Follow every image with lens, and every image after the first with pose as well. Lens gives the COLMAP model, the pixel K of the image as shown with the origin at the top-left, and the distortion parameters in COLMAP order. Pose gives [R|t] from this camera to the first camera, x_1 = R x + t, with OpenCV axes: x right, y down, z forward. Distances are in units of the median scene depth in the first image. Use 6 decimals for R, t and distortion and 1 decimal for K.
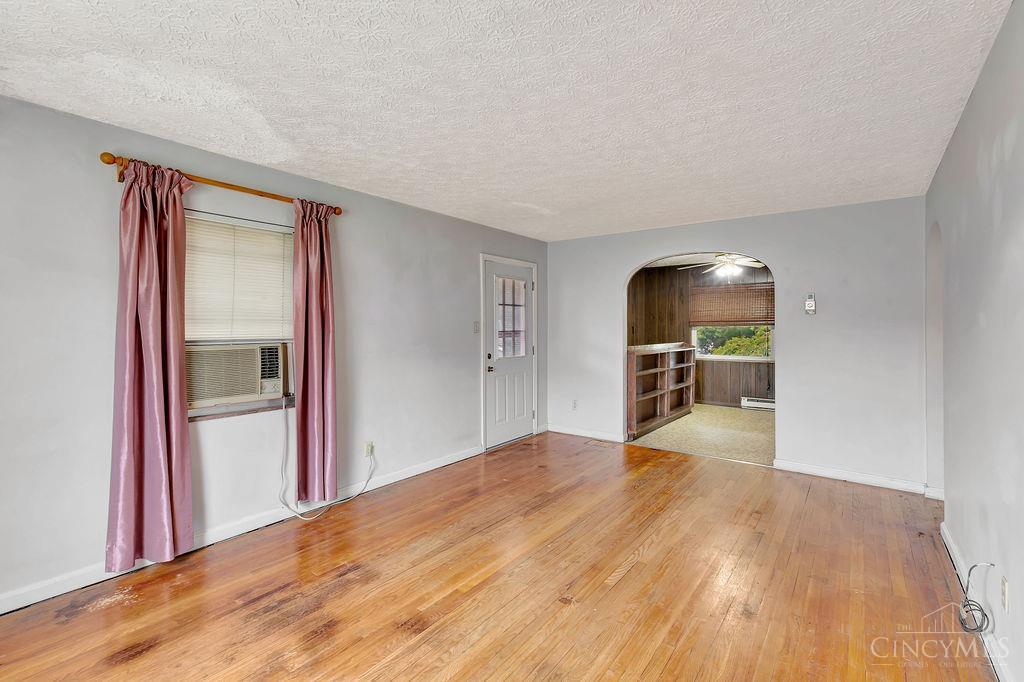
lens RADIAL K [[454.7, 0, 511.2], [0, 454.7, 333.9], [0, 0, 1]] dist [0.002152, -0.004184]
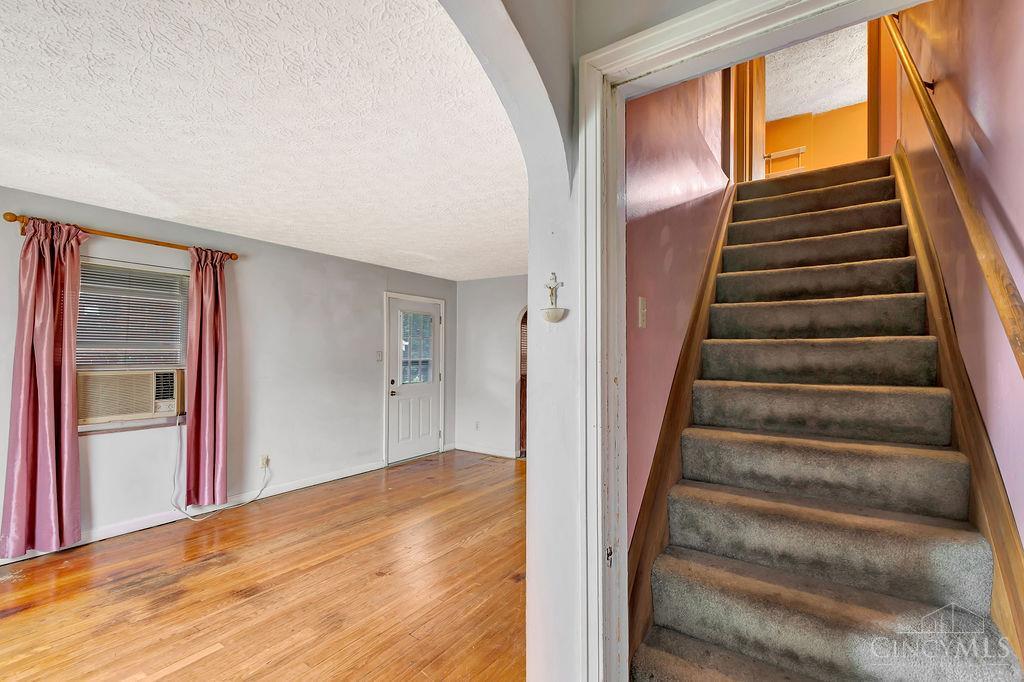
lens RADIAL K [[454.7, 0, 536.6], [0, 454.7, 354.4], [0, 0, 1]] dist [0.002152, -0.004184]
pose [[0.998449, 0.006100, 0.055344, 0.366436], [-0.005151, 0.999837, -0.017284, -0.003068], [-0.055440, 0.016972, 0.998318, -0.227296]]
